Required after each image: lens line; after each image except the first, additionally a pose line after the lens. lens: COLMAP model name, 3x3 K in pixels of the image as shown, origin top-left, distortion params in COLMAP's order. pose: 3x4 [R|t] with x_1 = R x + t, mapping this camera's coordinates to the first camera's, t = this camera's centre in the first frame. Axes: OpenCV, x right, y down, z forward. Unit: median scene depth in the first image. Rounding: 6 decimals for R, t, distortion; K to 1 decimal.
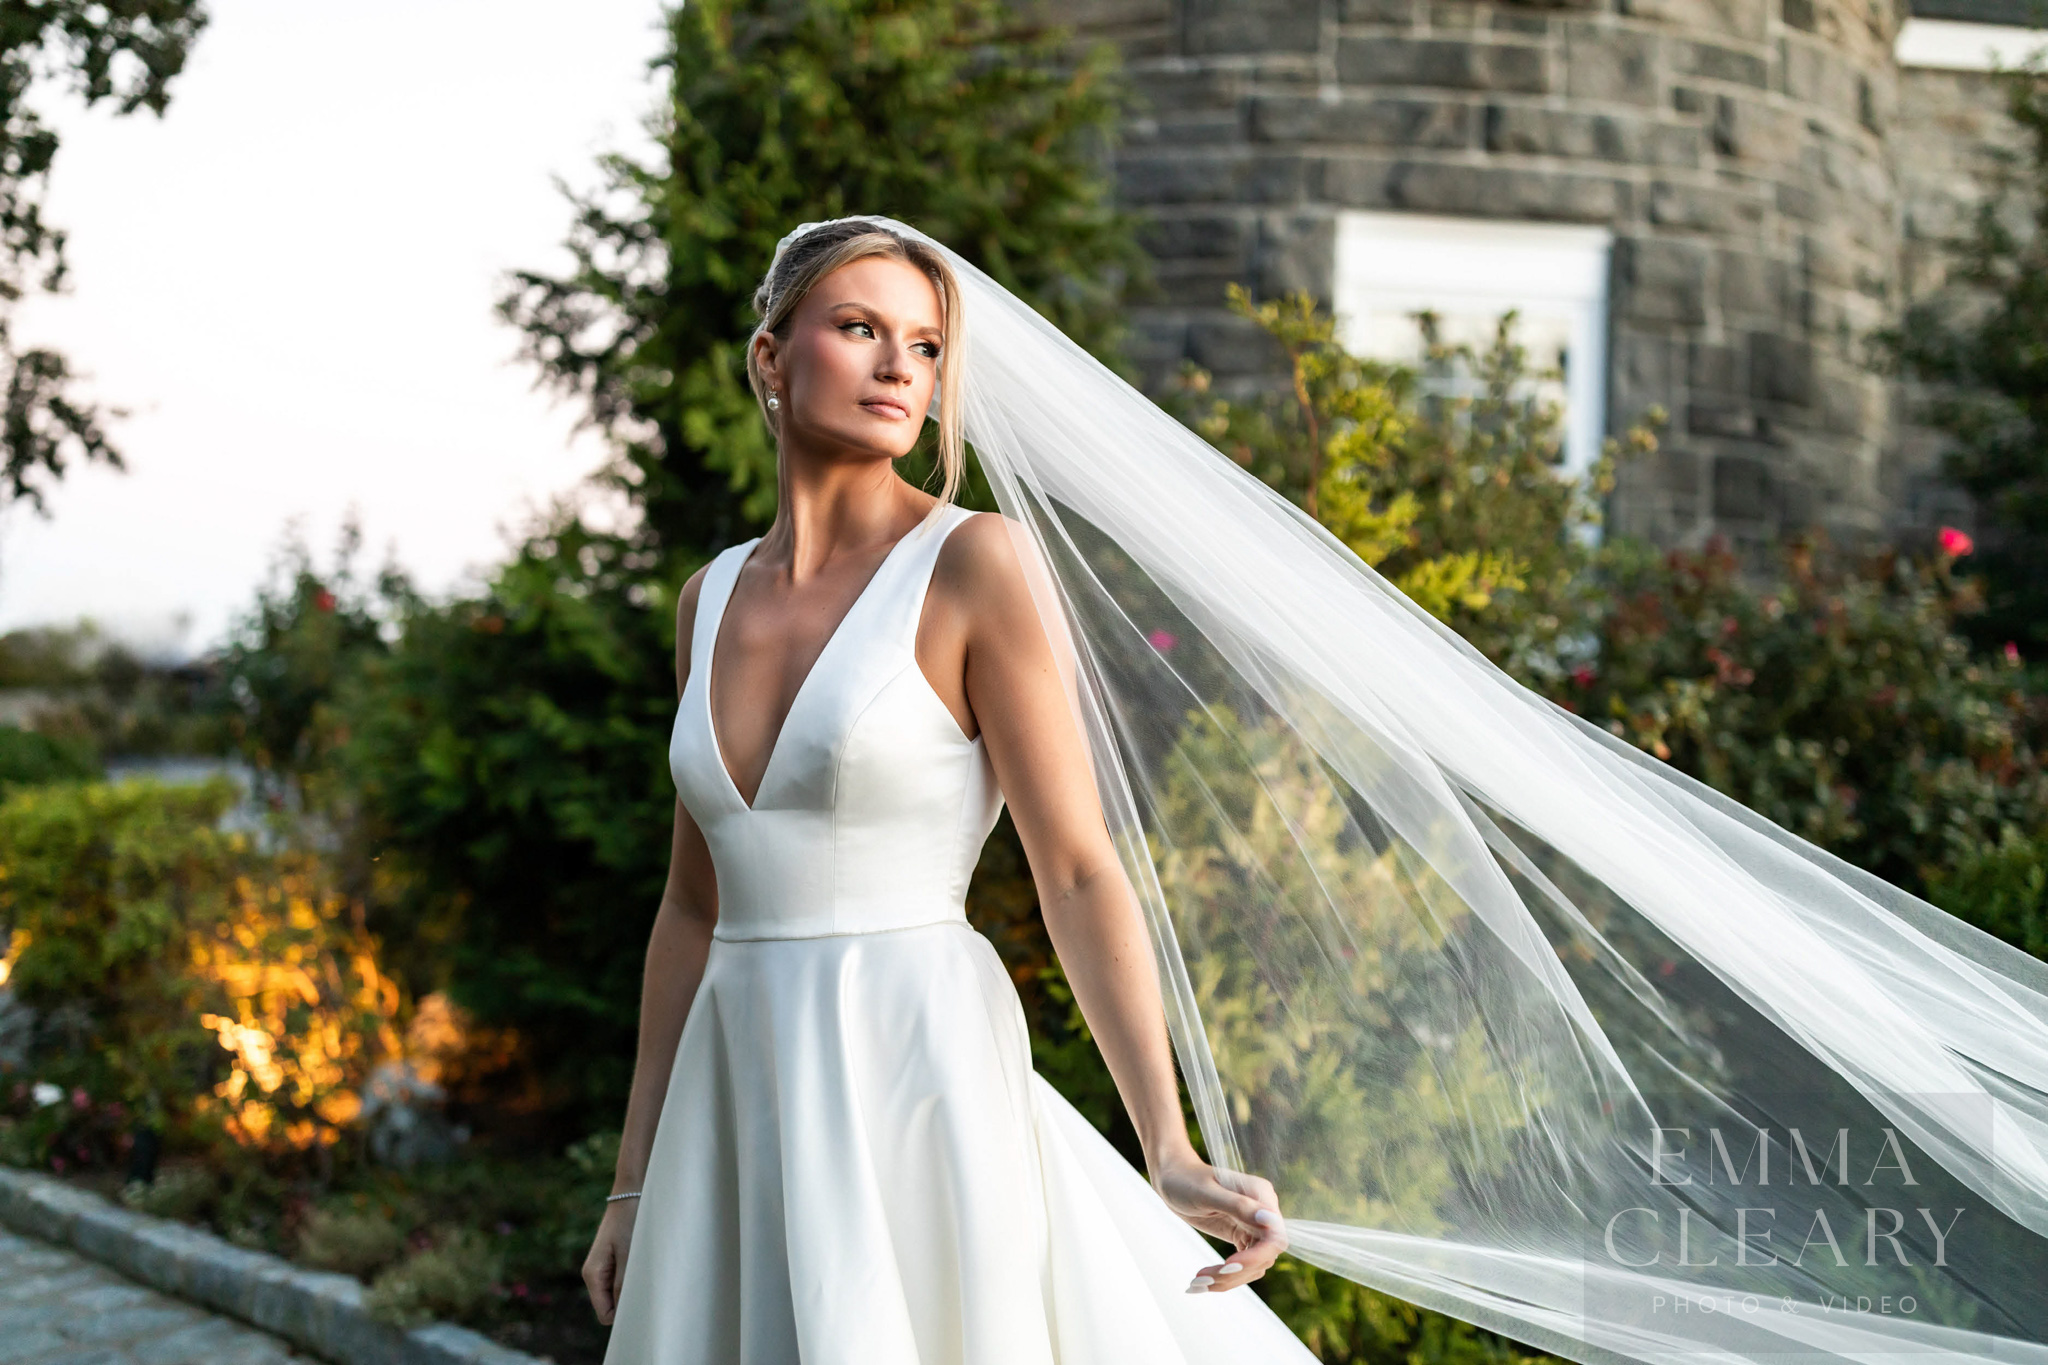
lens RADIAL K [[1939.6, 0, 1024.8], [0, 1939.6, 689.5], [0, 0, 1]] dist [0.006557, -0.000744]
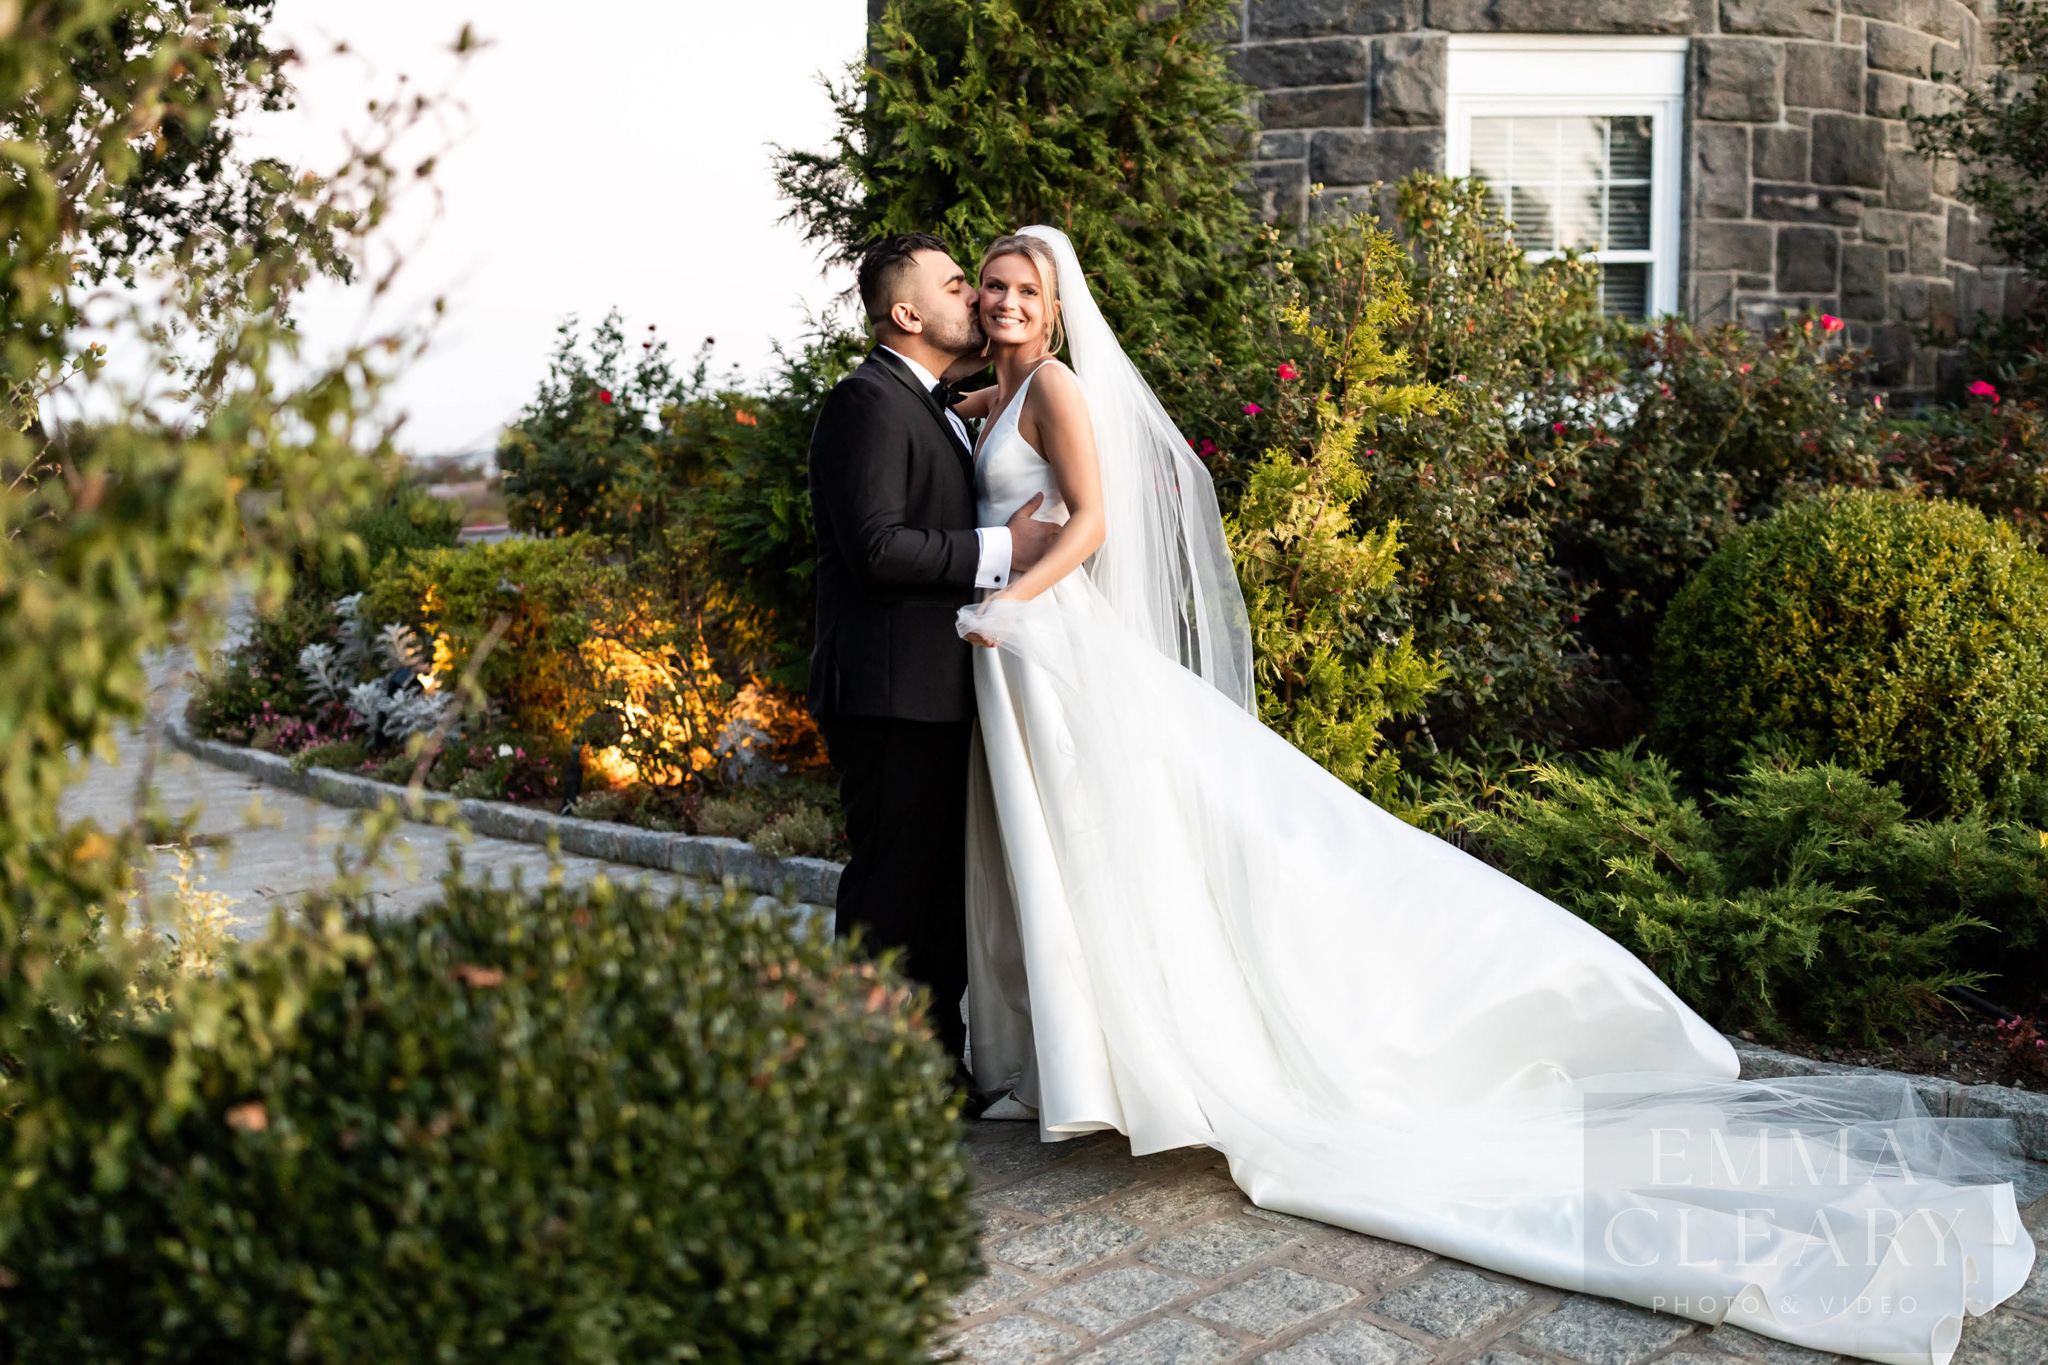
lens RADIAL K [[1939.6, 0, 1024.8], [0, 1939.6, 689.5], [0, 0, 1]] dist [0.006557, -0.000744]
pose [[0.994840, -0.018252, -0.099805, 0.019502], [0.029476, 0.993252, 0.112172, 0.007456], [0.097085, -0.114535, 0.988664, -0.232456]]
